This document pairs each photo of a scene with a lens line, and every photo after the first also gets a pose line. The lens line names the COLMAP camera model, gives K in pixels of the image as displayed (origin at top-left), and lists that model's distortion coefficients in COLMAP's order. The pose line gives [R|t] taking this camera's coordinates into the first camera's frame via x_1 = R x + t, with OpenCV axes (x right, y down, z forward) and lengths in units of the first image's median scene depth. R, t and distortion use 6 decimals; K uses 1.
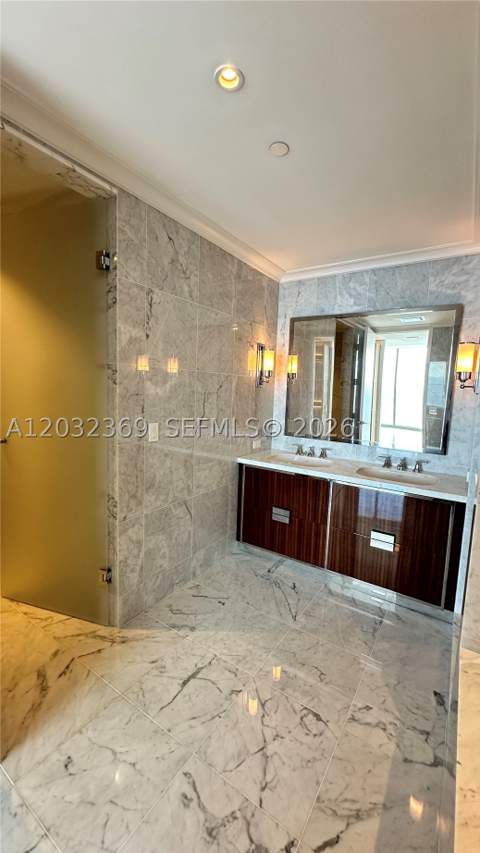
lens RADIAL K [[342.3, 0, 240.3], [0, 342.3, 424.2], [0, 0, 1]] dist [-0.000686, 0.000457]
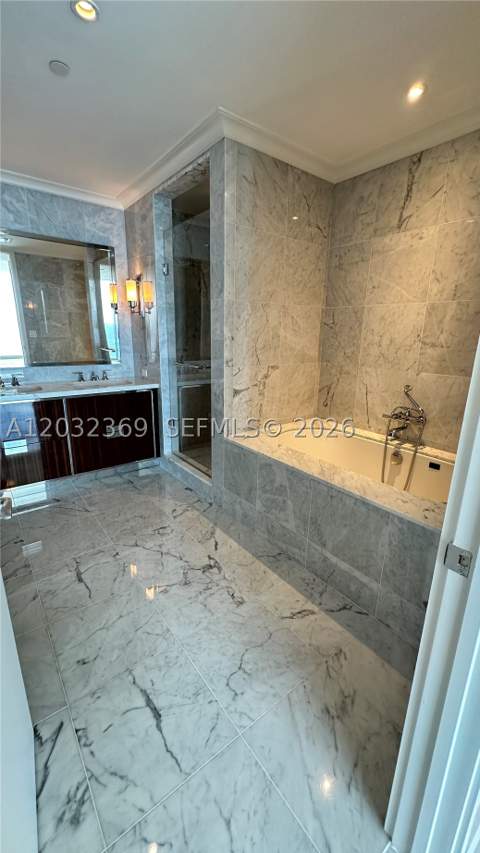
lens RADIAL K [[342.3, 0, 241.4], [0, 342.3, 426.2], [0, 0, 1]] dist [-0.000686, 0.000457]
pose [[0.318646, -0.278149, 0.906145, -0.873179], [0.094617, 0.960535, 0.261572, 0.026108], [-0.943140, 0.002387, 0.332388, 0.124951]]
